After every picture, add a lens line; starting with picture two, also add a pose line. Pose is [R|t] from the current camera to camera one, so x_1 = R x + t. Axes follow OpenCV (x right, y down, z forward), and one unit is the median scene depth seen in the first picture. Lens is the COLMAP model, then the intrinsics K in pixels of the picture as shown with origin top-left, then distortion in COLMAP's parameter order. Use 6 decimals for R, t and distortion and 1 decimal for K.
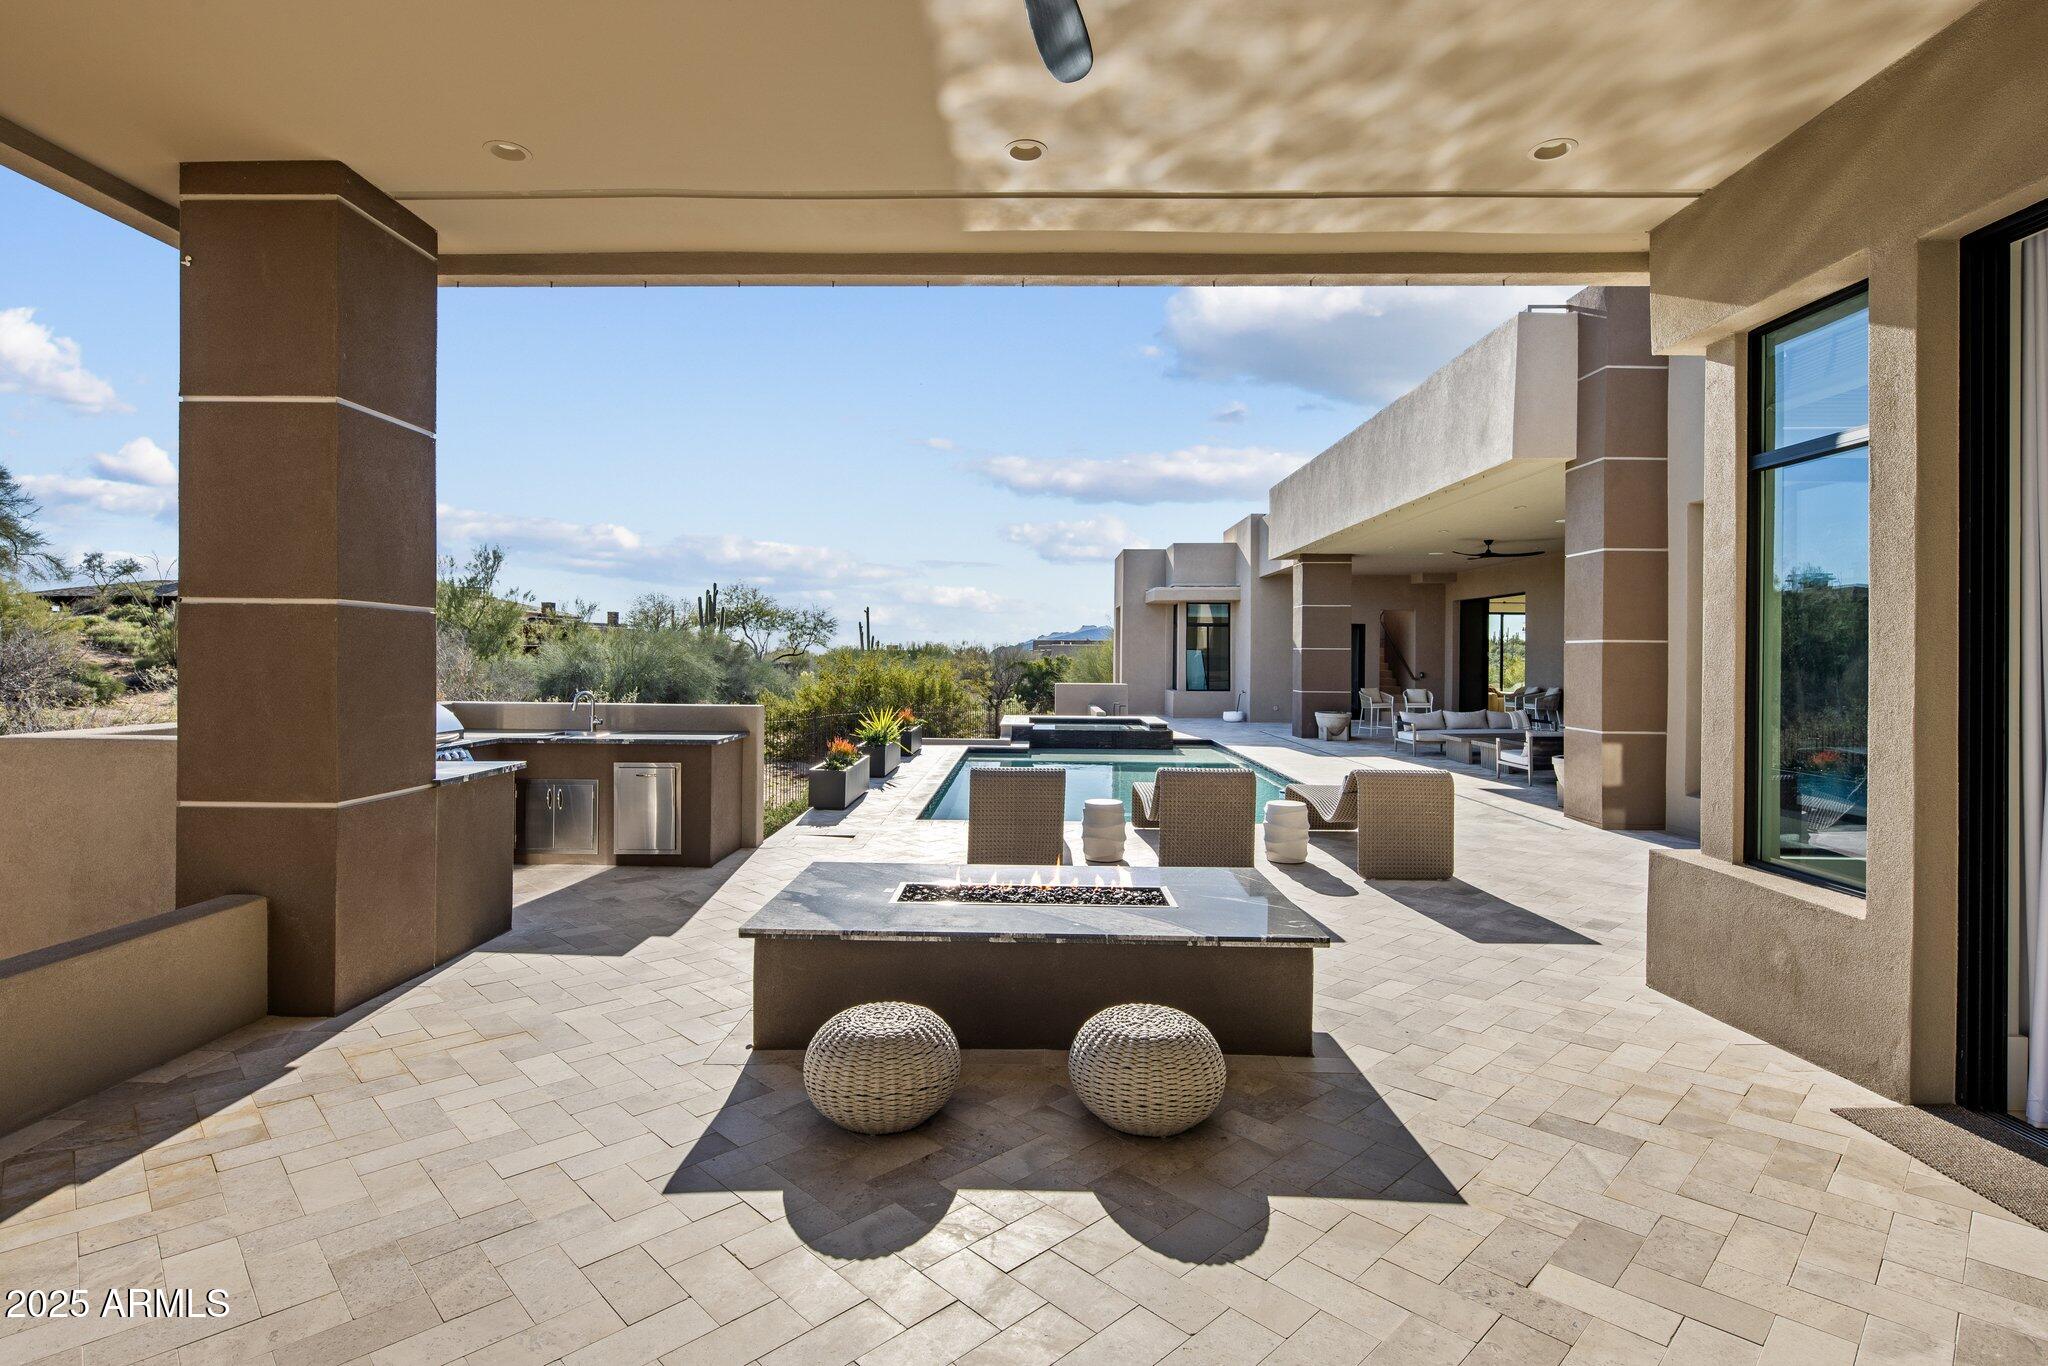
lens RADIAL K [[991.5, 0, 1017.1], [0, 991.5, 656.3], [0, 0, 1]] dist [0.000396, 0.000124]
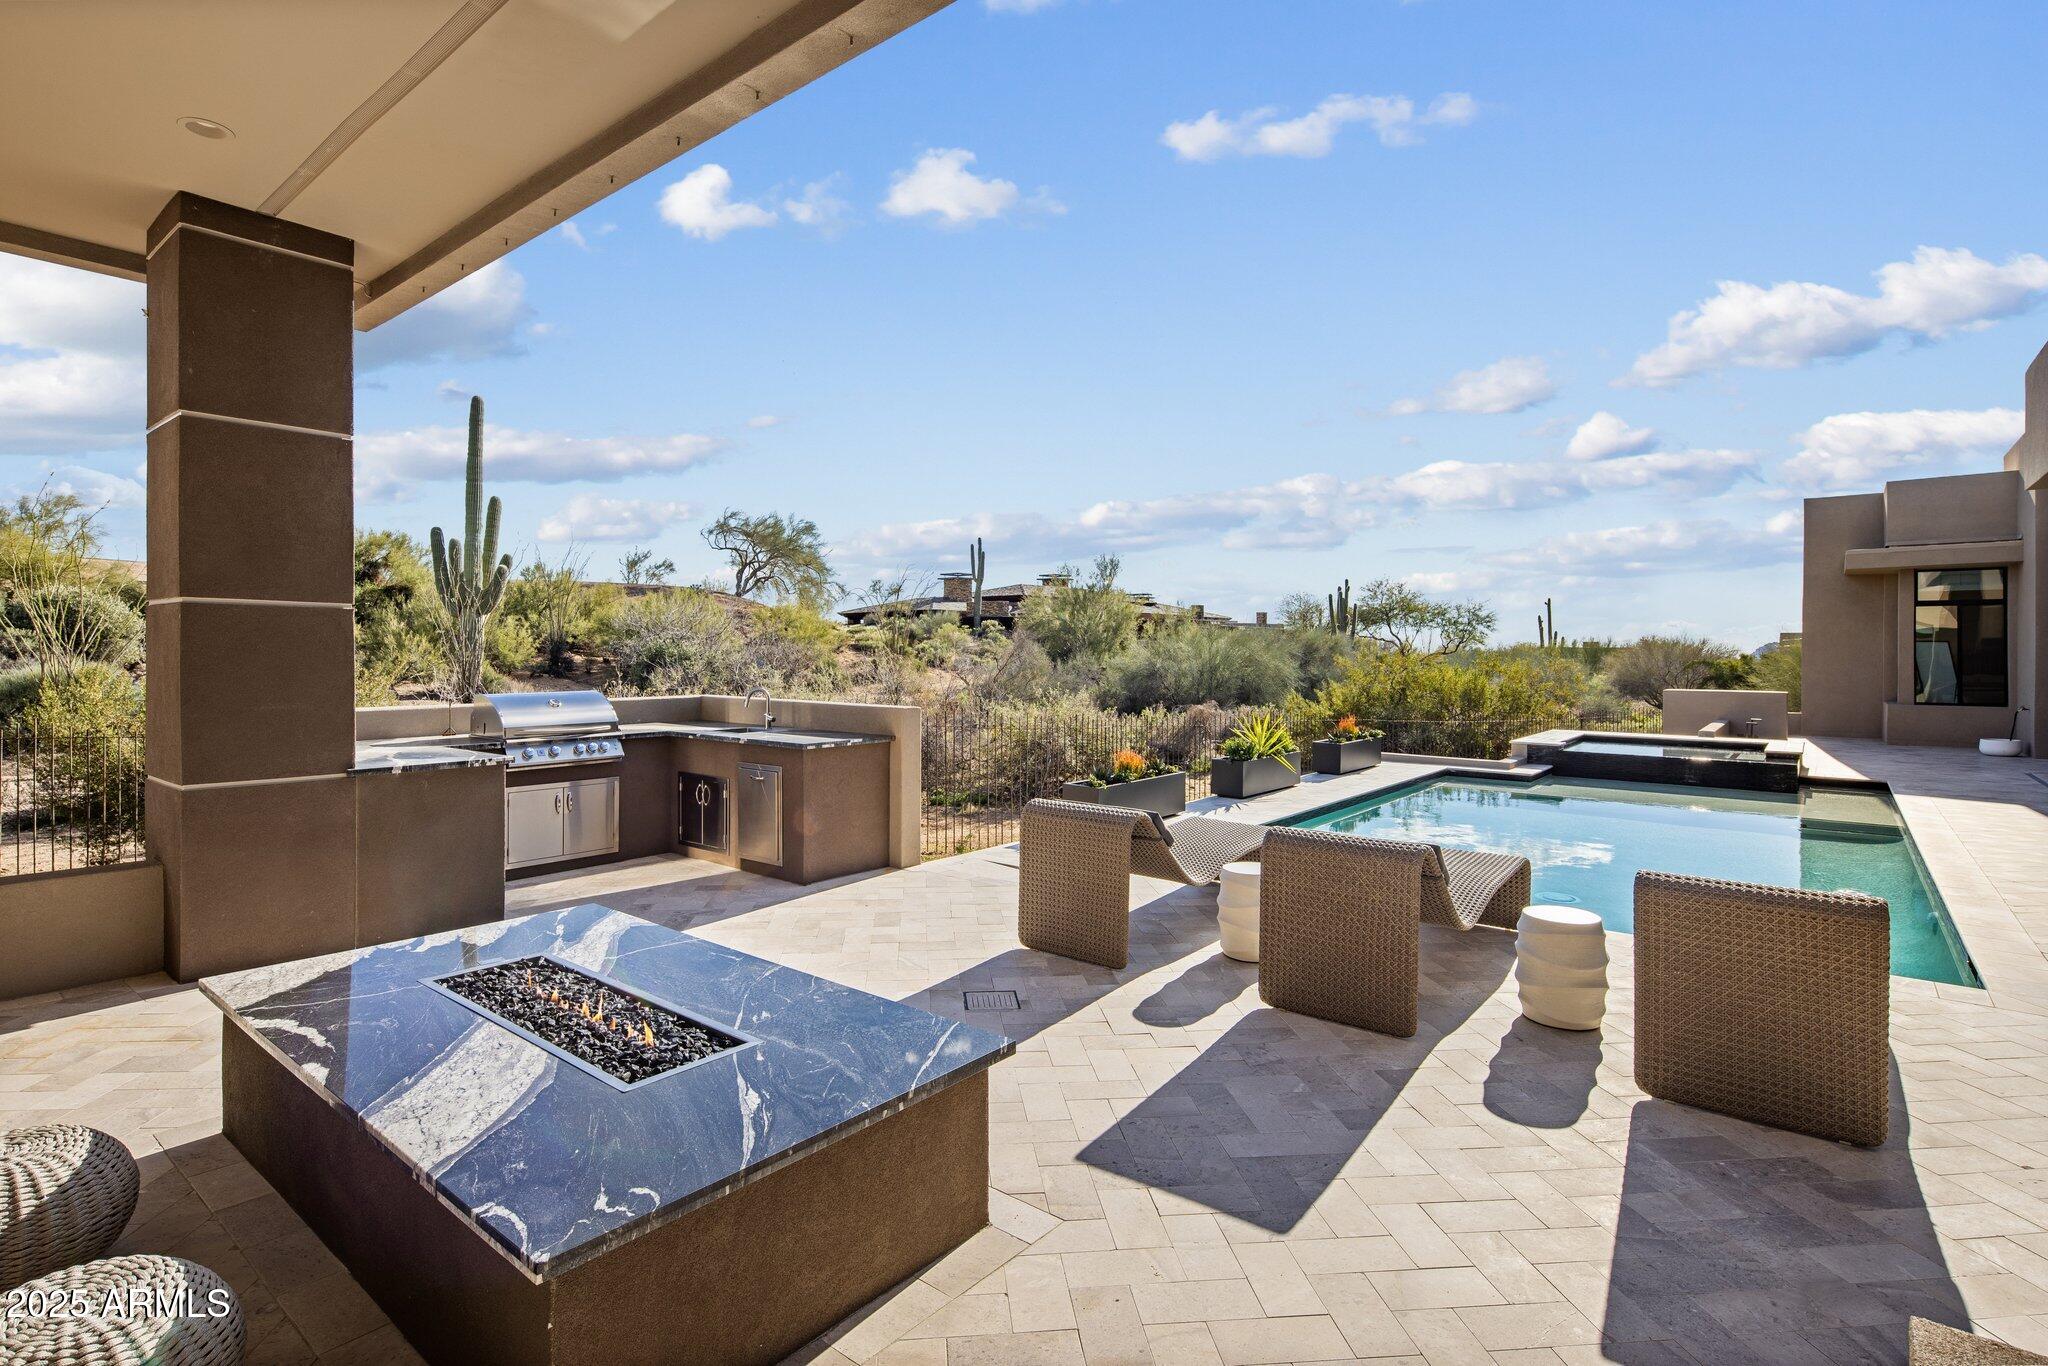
lens RADIAL K [[991.5, 0, 1017.1], [0, 991.5, 656.3], [0, 0, 1]] dist [0.000396, 0.000124]
pose [[0.785074, -0.002024, -0.619399, 0.142877], [0.002401, 0.999997, -0.000225, 0.002054], [0.619397, -0.001311, 0.785077, 0.145663]]
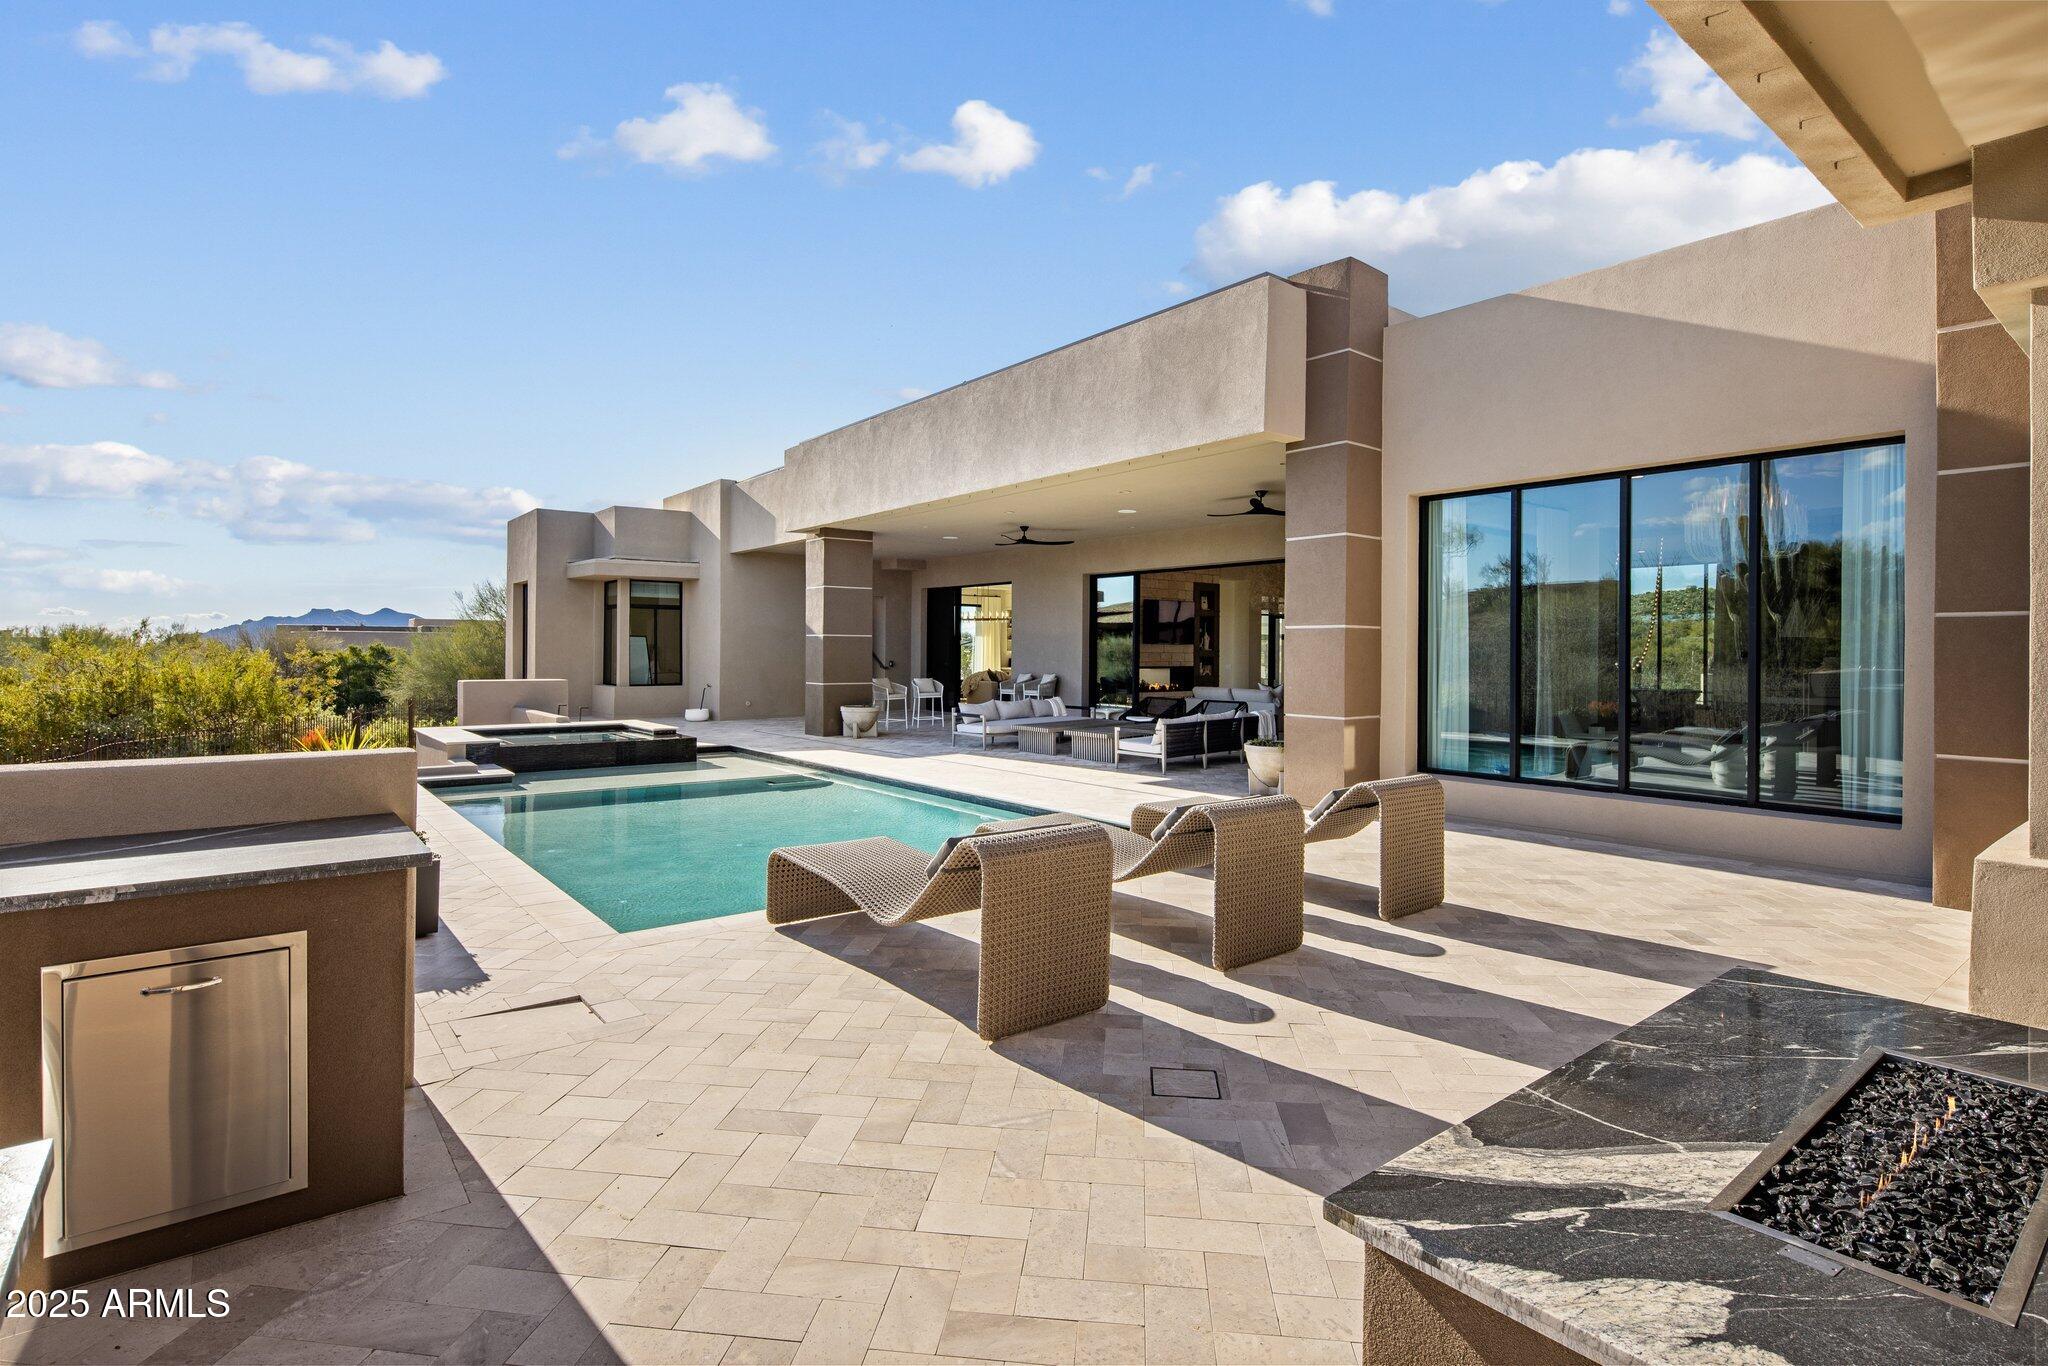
lens RADIAL K [[991.5, 0, 1017.1], [0, 991.5, 656.3], [0, 0, 1]] dist [0.000396, 0.000124]
pose [[0.776171, -0.007303, 0.630480, -0.129731], [0.000559, 0.999940, 0.010895, 0.001371], [-0.630522, -0.008104, 0.776129, 0.198535]]
